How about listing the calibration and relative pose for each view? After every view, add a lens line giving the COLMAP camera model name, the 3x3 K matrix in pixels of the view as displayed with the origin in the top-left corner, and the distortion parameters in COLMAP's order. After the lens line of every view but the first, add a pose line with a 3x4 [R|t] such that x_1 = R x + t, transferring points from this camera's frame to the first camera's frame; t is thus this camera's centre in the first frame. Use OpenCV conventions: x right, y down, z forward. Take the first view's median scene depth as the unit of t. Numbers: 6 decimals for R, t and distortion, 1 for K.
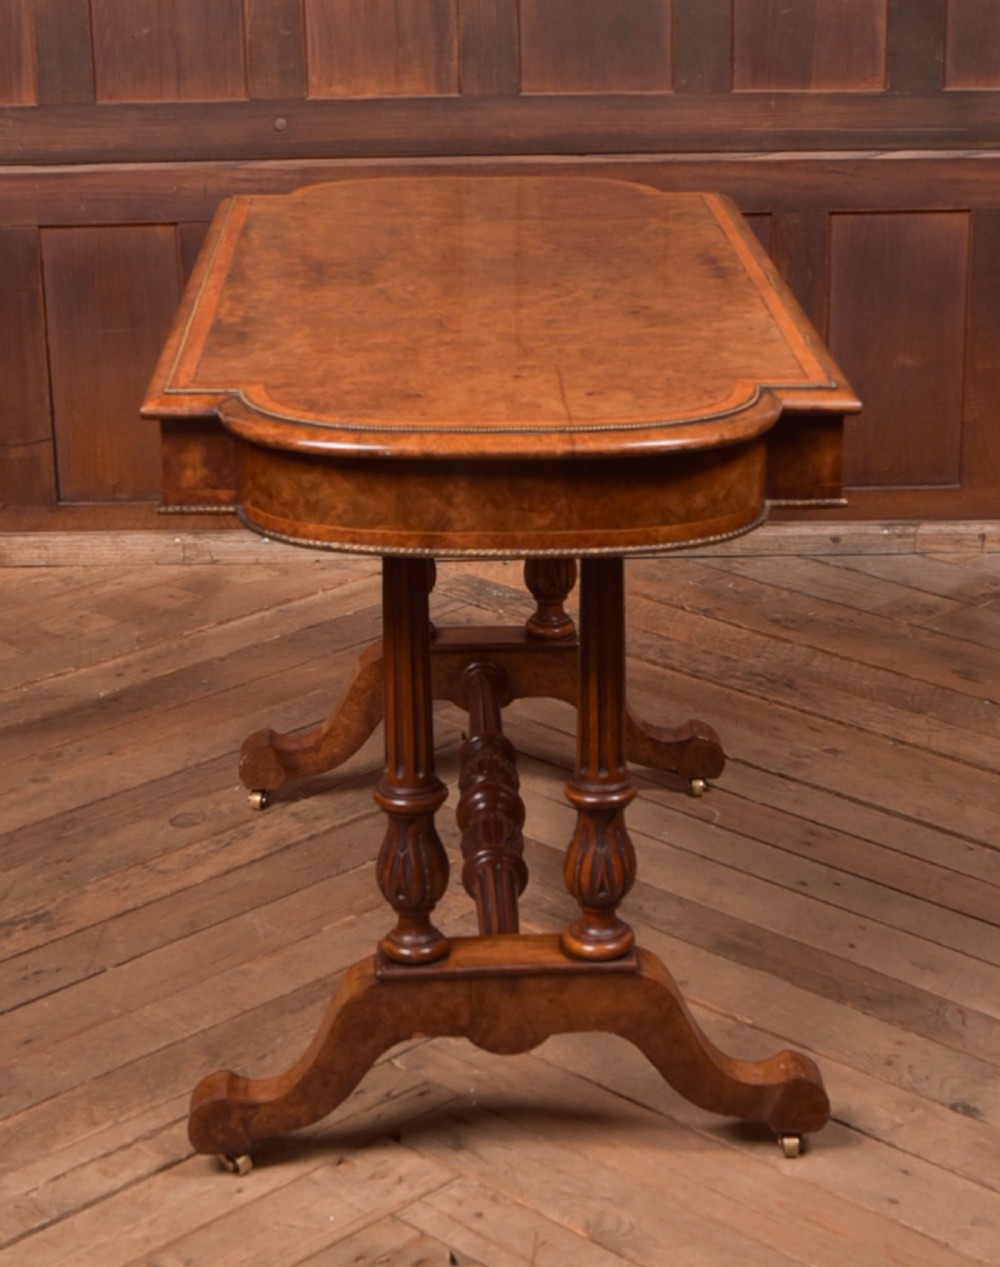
lens RADIAL K [[2621.9, 0, 486.1], [0, 2621.9, 560.7], [0, 0, 1]] dist [-0.110470, 0.000000]
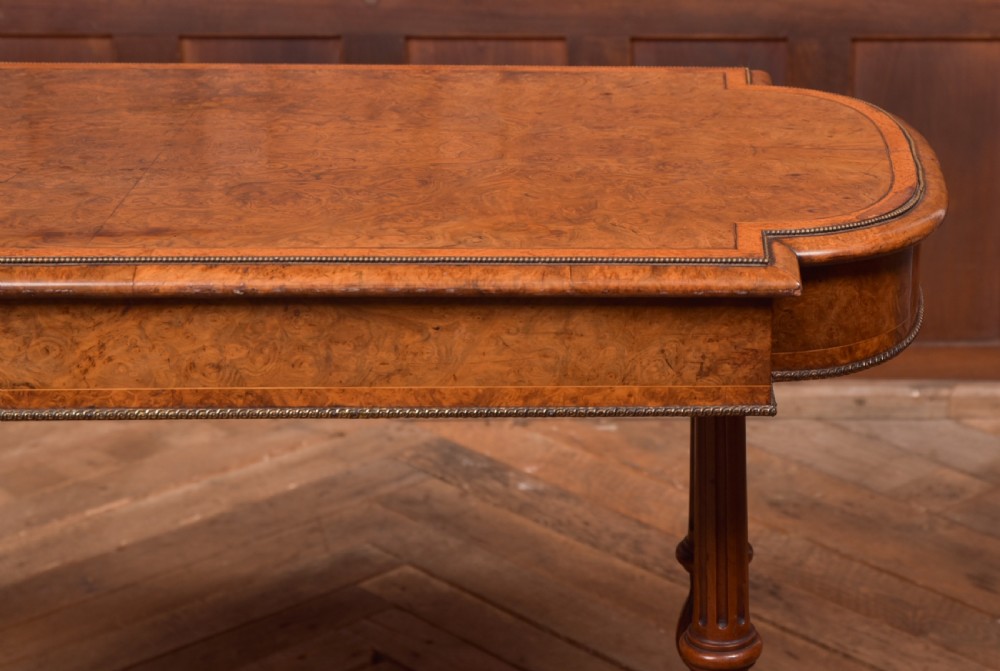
lens RADIAL K [[2375.9, 0, 762.8], [0, 2375.9, 182.5], [0, 0, 1]] dist [0.152366, 0.000000]
pose [[0.999547, 0.017568, 0.024429, 0.083836], [-0.016316, 0.998590, -0.050505, -0.043596], [-0.025282, 0.050084, 0.998425, 0.194953]]
